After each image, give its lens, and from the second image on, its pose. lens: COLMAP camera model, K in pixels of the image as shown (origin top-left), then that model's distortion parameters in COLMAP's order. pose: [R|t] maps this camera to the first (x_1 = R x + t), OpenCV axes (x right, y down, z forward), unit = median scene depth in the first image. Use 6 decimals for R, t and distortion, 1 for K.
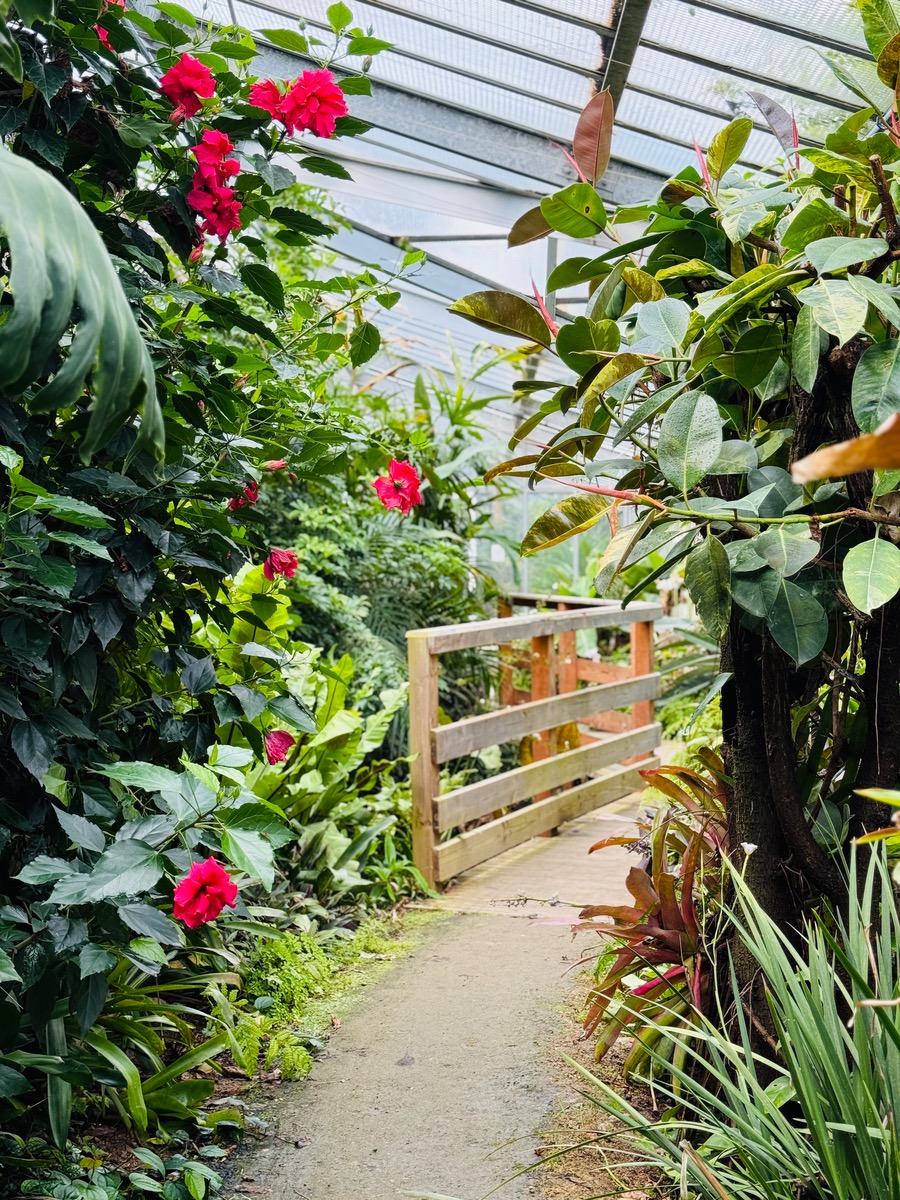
lens RADIAL K [[1682.1, 0, 449.9], [0, 1682.1, 600.0], [0, 0, 1]] dist [0.128035, 0.000000]
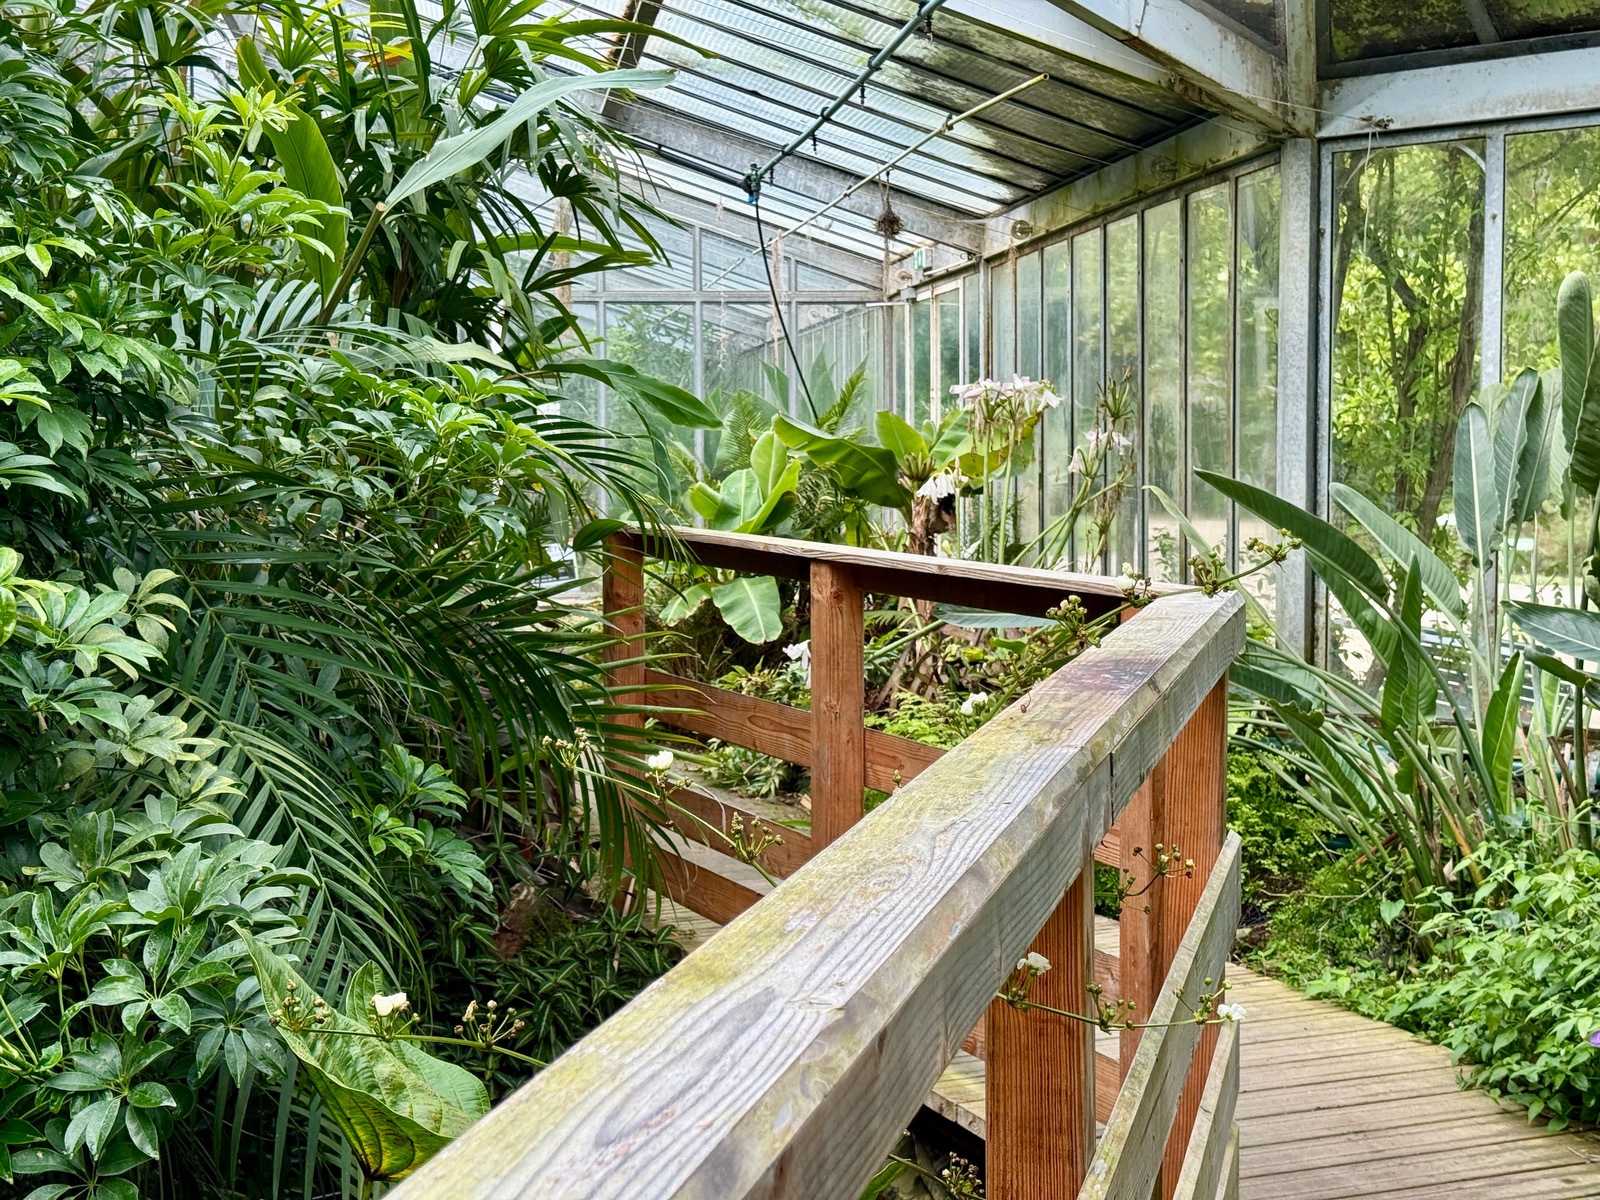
lens RADIAL K [[2242.8, 0, 798.7], [0, 2242.8, 601.3], [0, 0, 1]] dist [0.128035, 0.000000]
pose [[0.987592, -0.005727, 0.156936, -0.009479], [-0.002380, 0.998674, 0.051420, -0.014869], [-0.157022, -0.051156, 0.986269, 0.623351]]
